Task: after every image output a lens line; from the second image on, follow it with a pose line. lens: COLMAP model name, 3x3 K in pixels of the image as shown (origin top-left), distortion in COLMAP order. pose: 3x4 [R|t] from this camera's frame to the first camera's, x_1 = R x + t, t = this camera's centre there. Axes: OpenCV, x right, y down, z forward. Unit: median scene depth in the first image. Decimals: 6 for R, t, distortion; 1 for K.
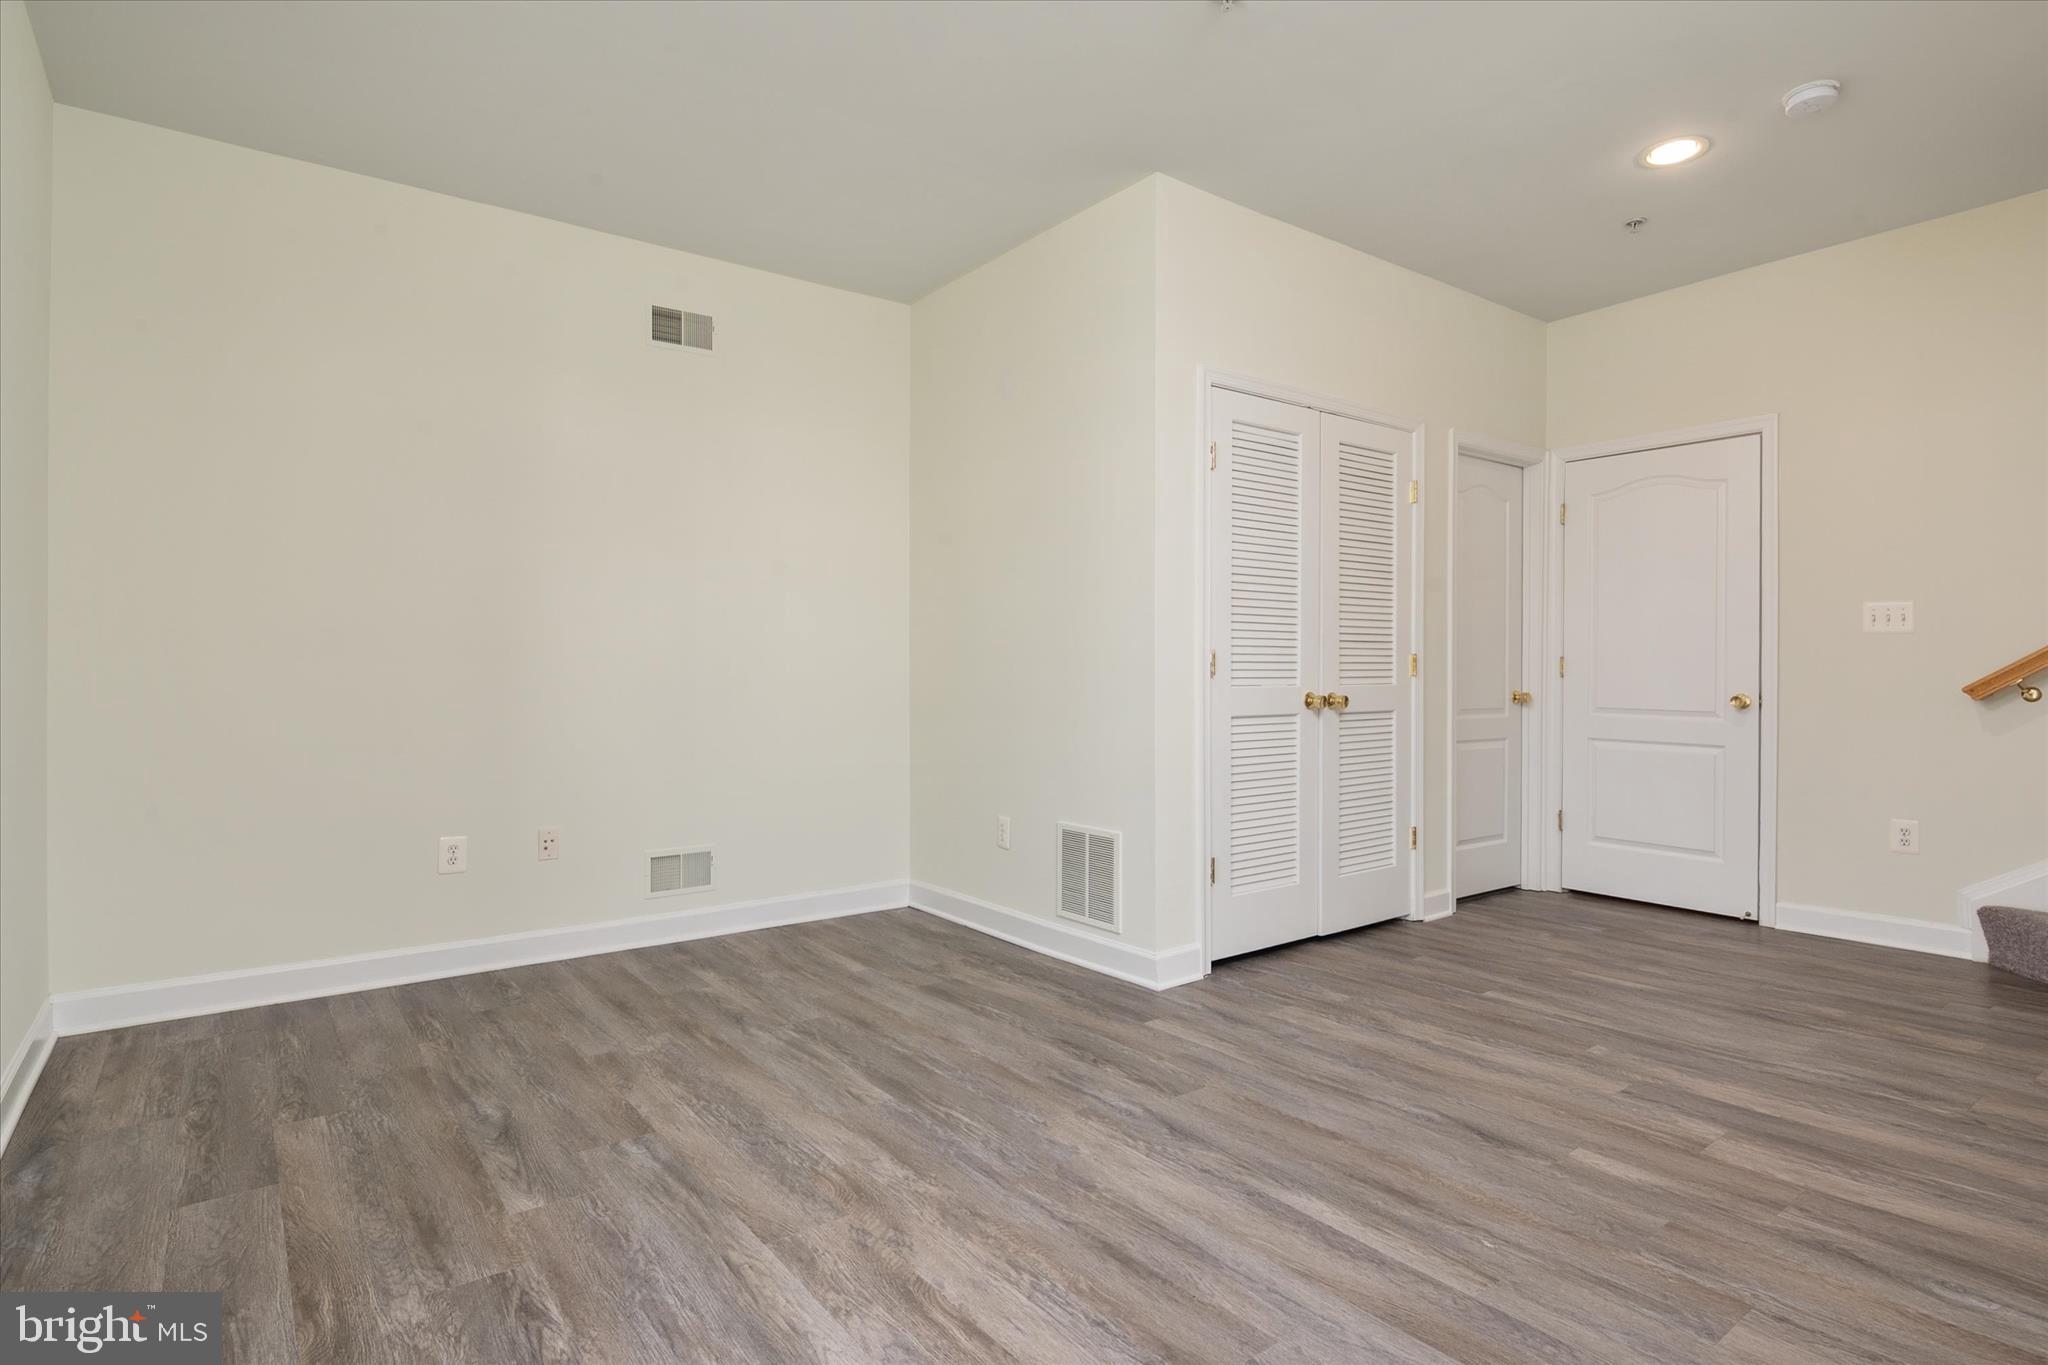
lens RADIAL K [[1041.5, 0, 1052.8], [0, 1041.5, 670.1], [0, 0, 1]] dist [0.001004, -0.001078]
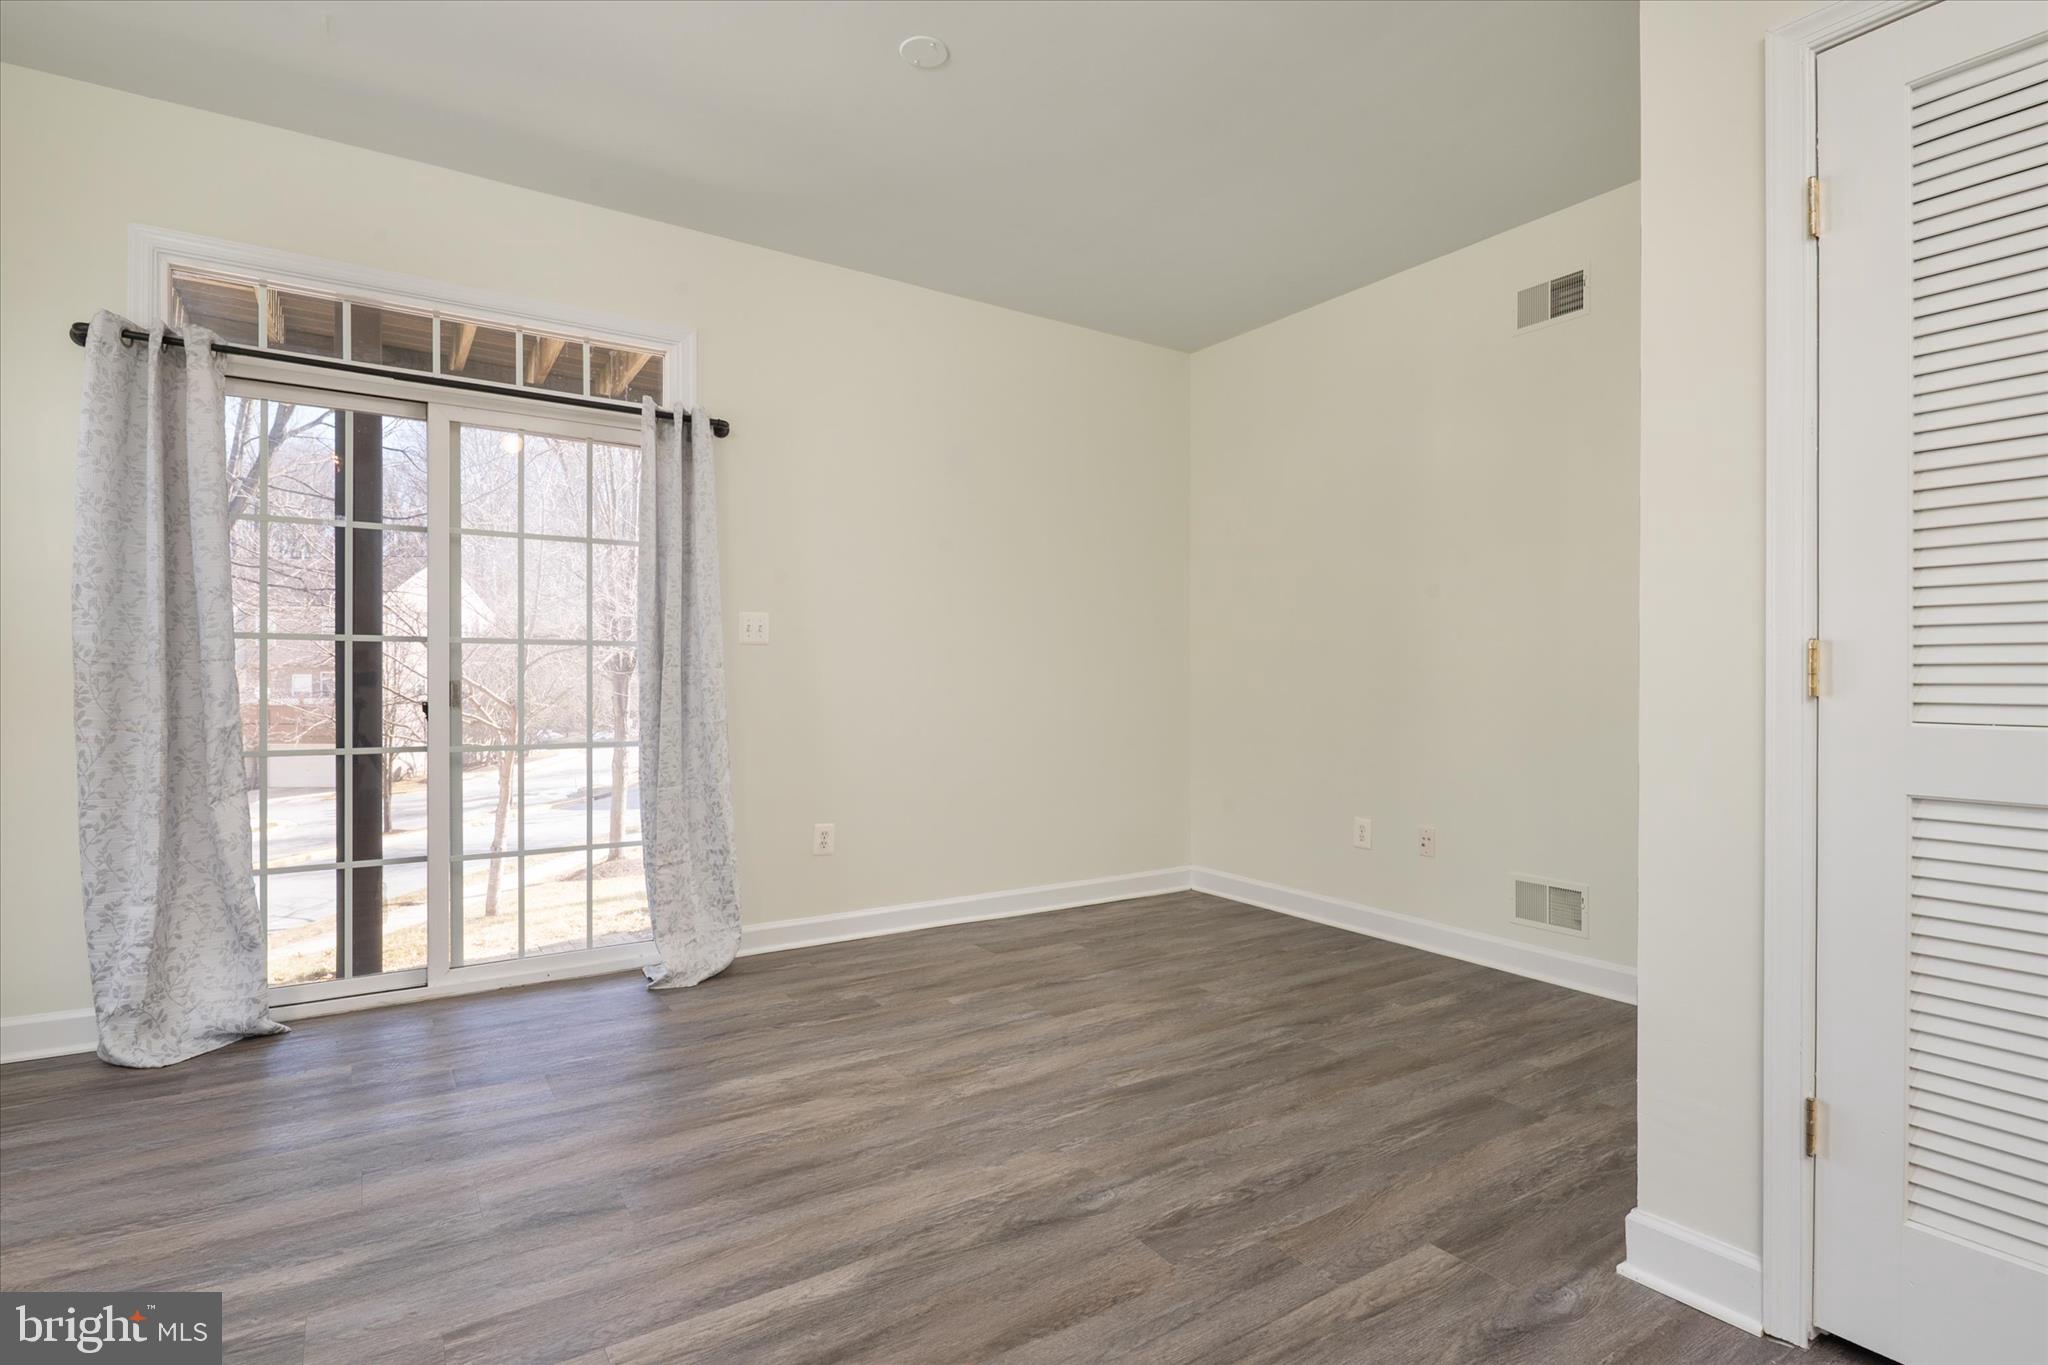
lens RADIAL K [[1041.5, 0, 1053.9], [0, 1041.5, 681.0], [0, 0, 1]] dist [0.001004, -0.001078]
pose [[-0.074788, 0.003313, -0.997194, 0.899761], [-0.004159, 0.999985, 0.003635, -0.001496], [0.997191, 0.004420, -0.074773, 1.013164]]
